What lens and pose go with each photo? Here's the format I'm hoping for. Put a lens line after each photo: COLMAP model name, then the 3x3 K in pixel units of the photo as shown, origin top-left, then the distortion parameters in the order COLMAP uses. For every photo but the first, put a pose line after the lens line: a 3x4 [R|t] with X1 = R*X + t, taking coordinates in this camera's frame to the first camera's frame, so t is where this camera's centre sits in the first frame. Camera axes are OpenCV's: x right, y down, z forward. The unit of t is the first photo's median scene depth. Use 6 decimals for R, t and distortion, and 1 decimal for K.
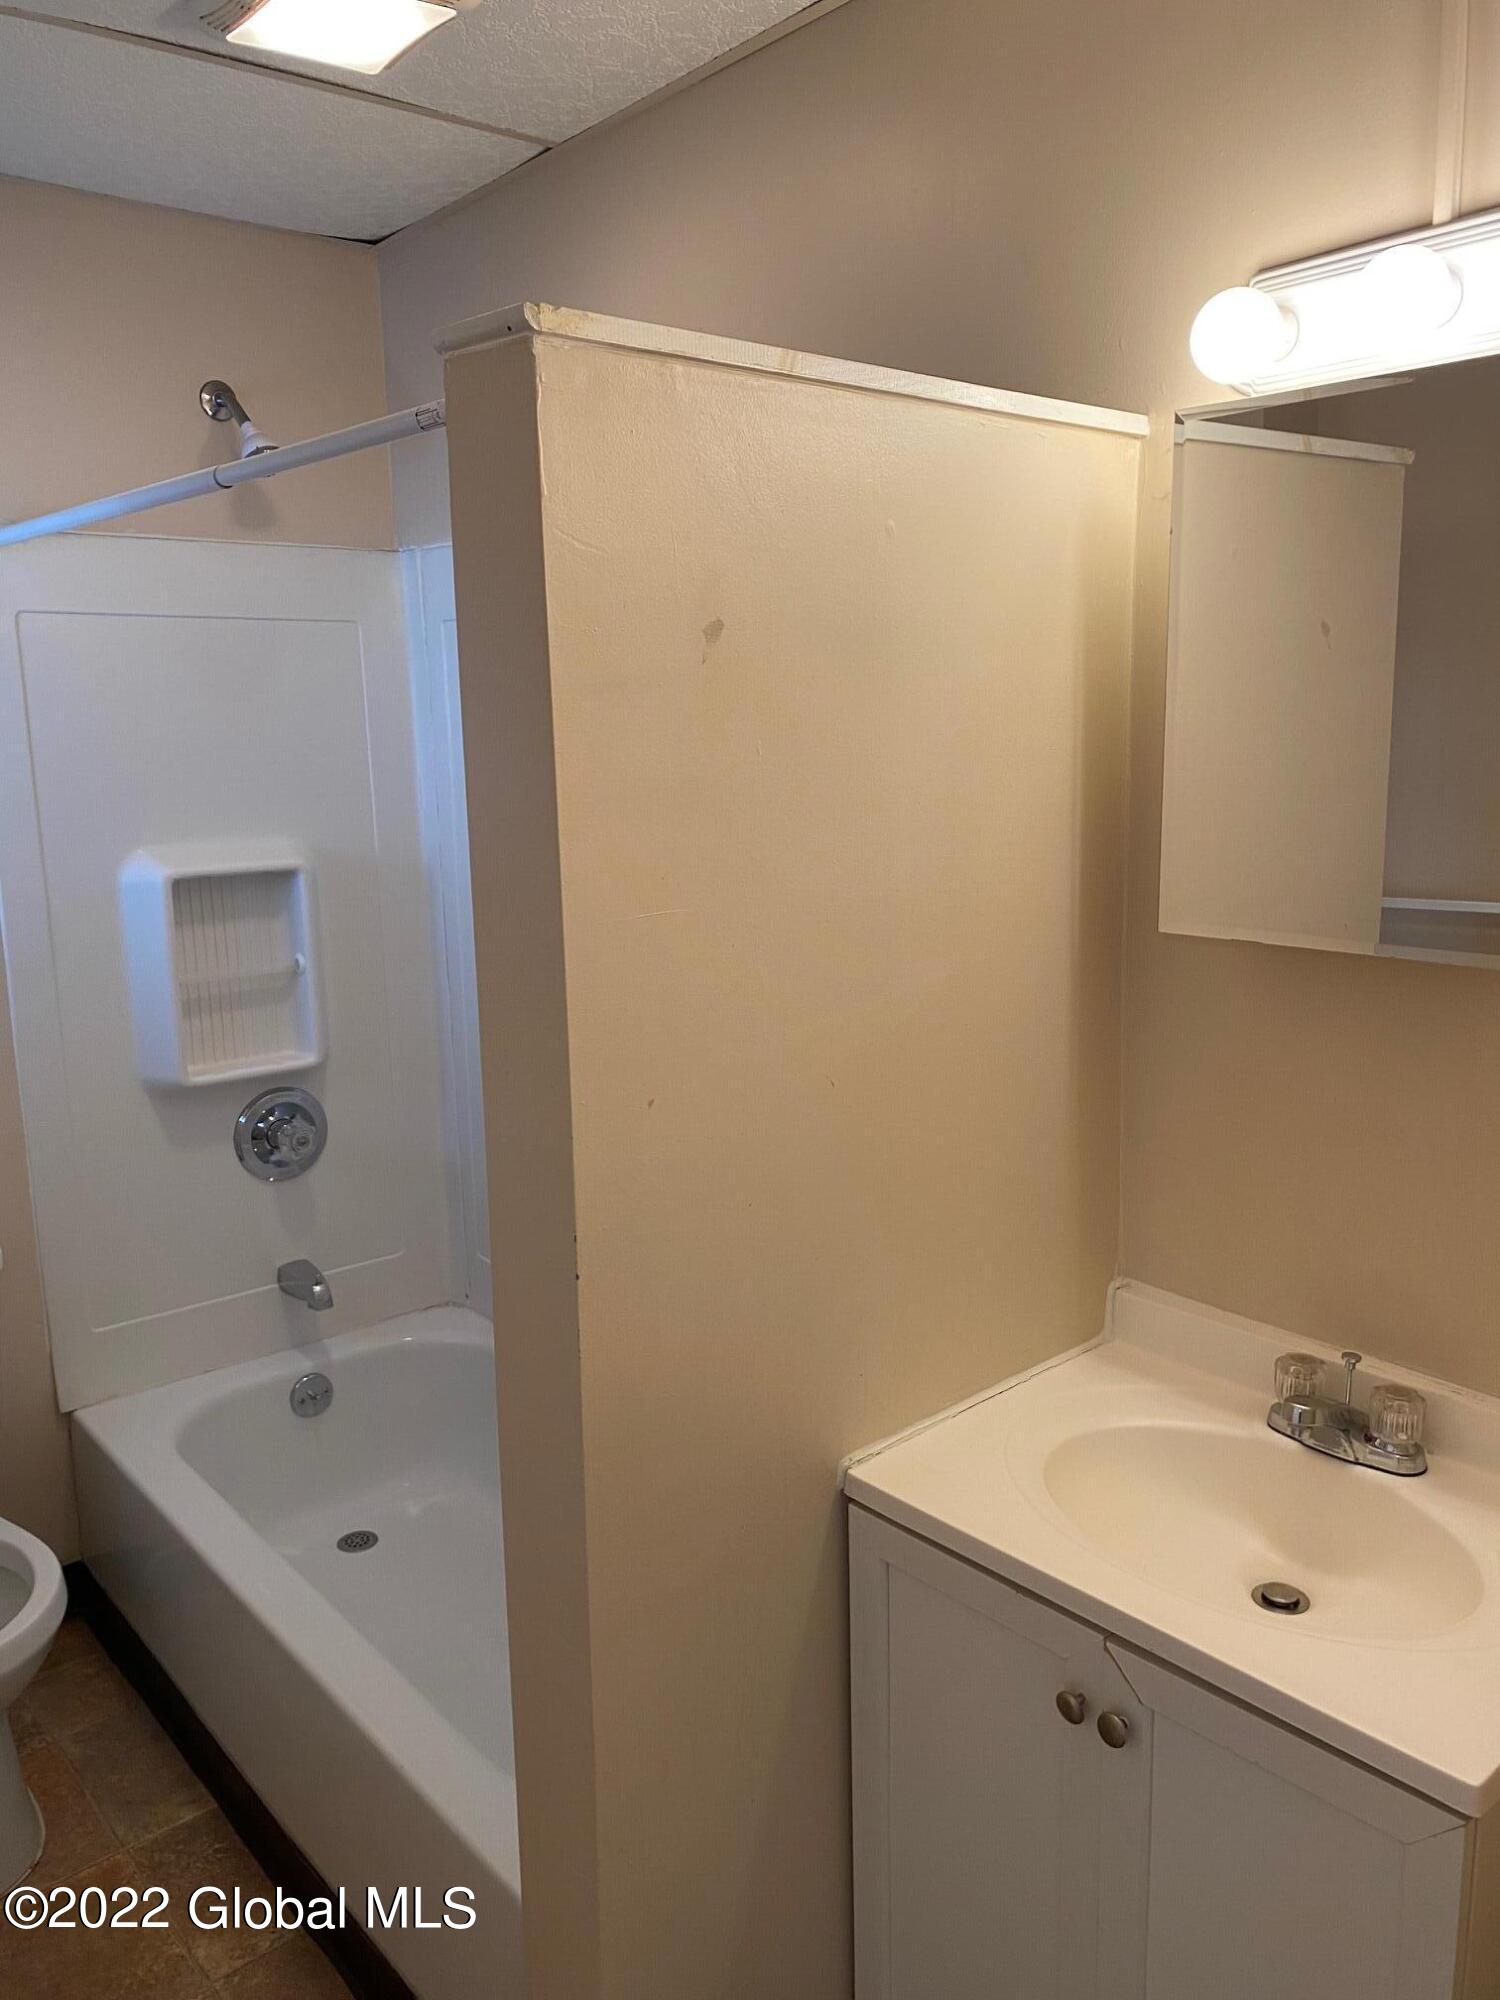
lens RADIAL K [[1462.4, 0, 750.0], [0, 1462.4, 1000.0], [0, 0, 1]] dist [0.003674, -0.002477]
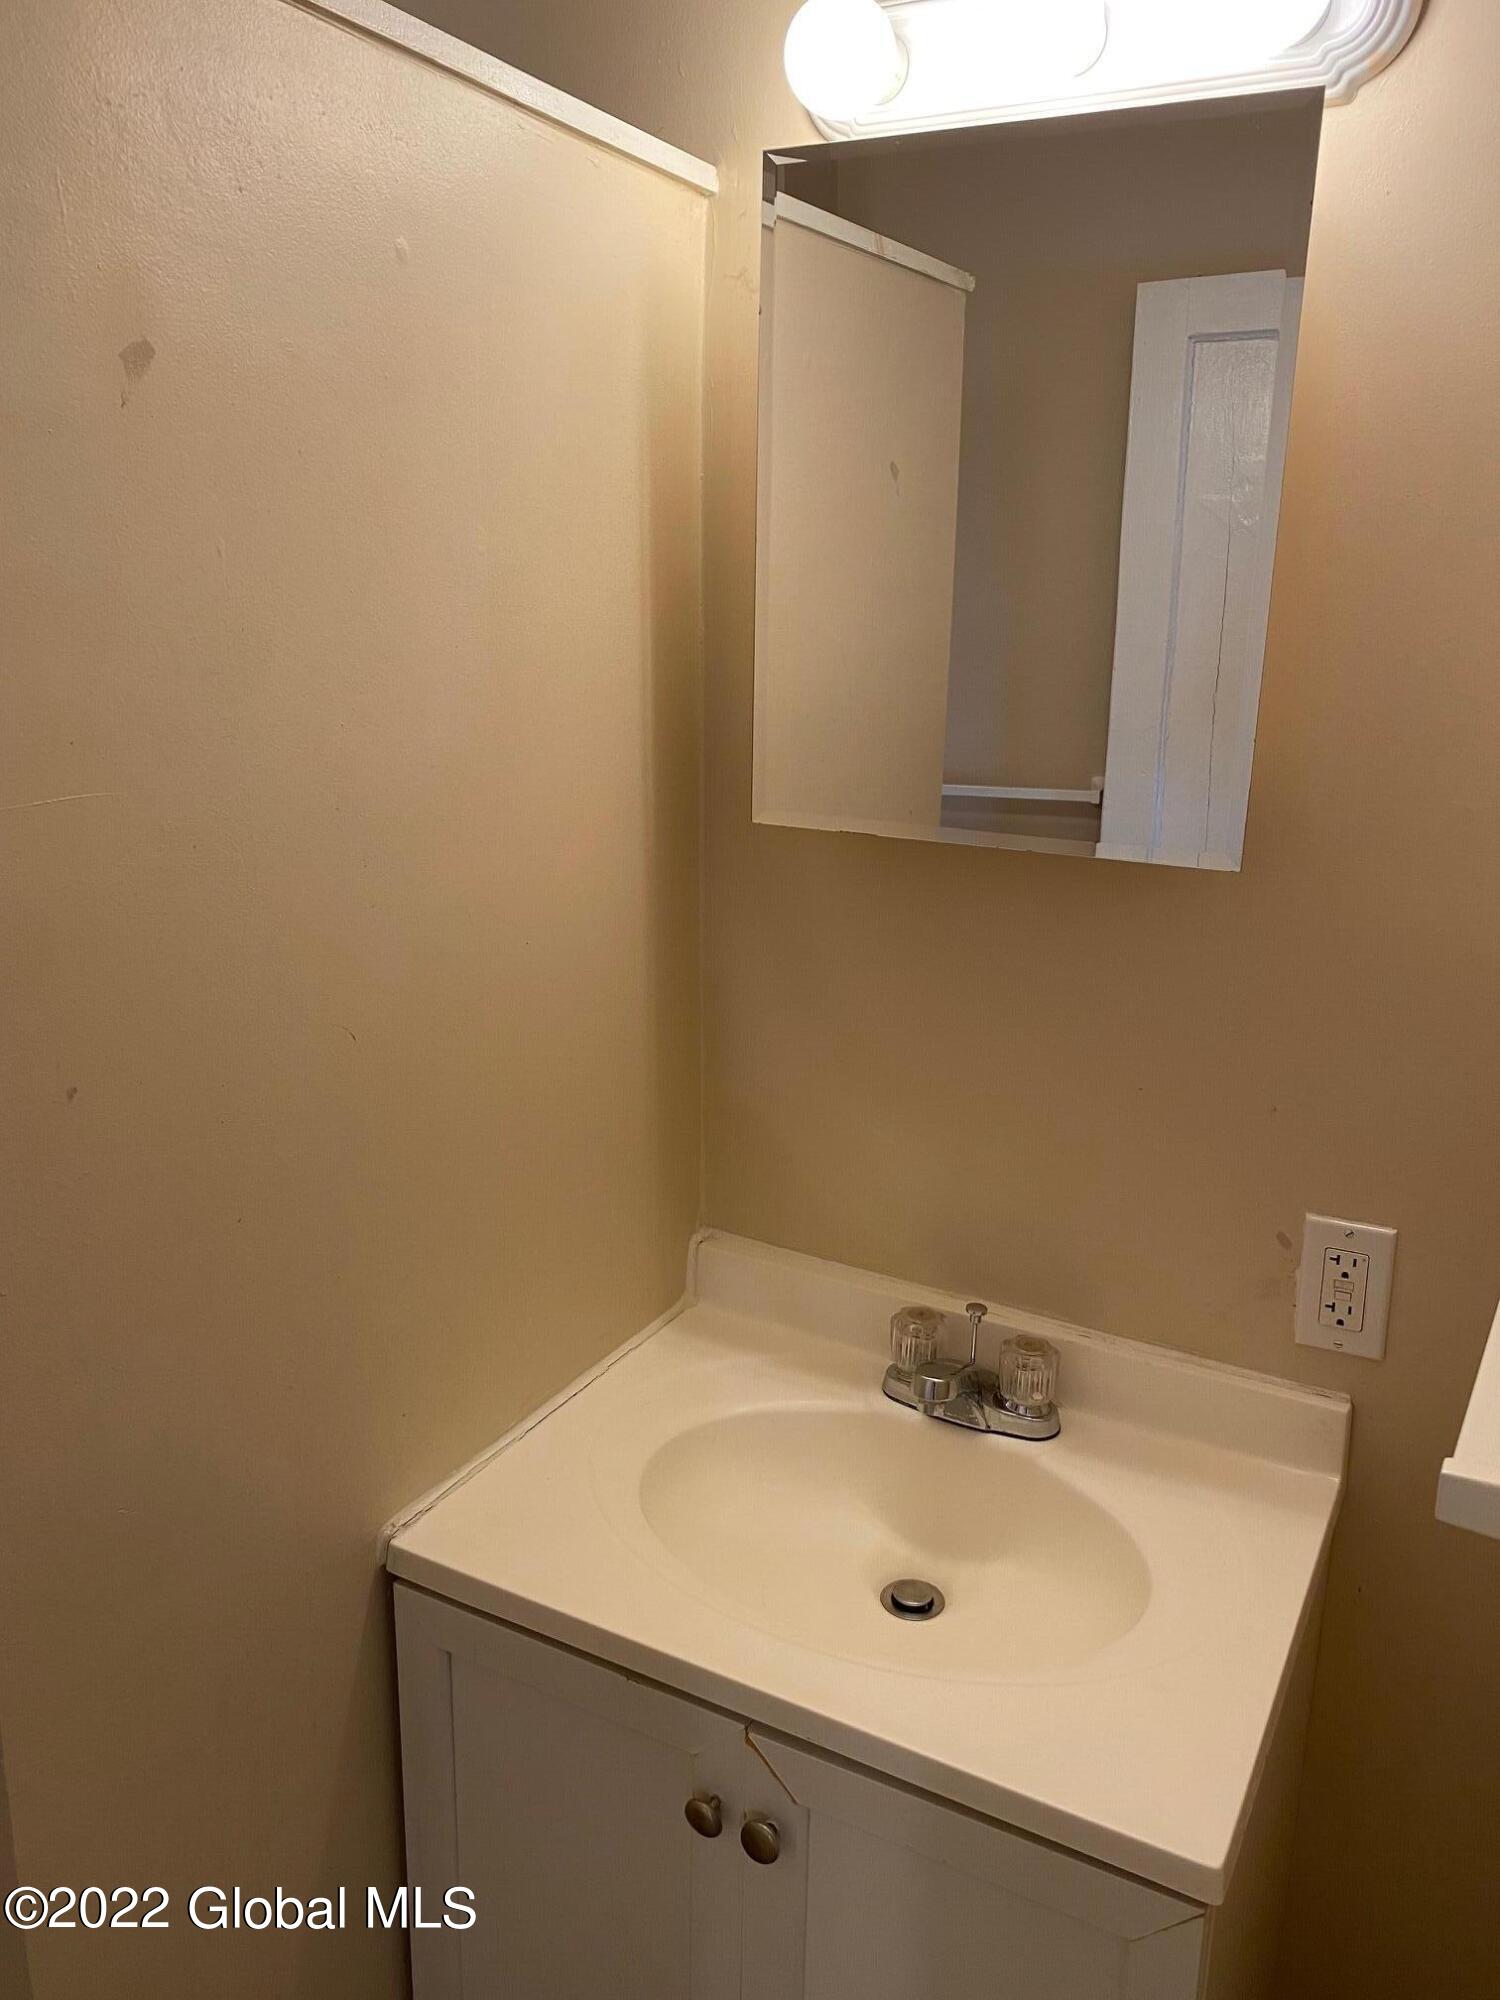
lens RADIAL K [[1462.4, 0, 750.0], [0, 1462.4, 1000.0], [0, 0, 1]] dist [0.003674, -0.002477]
pose [[0.938346, -0.041578, 0.343189, -0.005641], [0.015155, 0.996734, 0.079317, -0.009657], [-0.345366, -0.069226, 0.935911, 0.250562]]
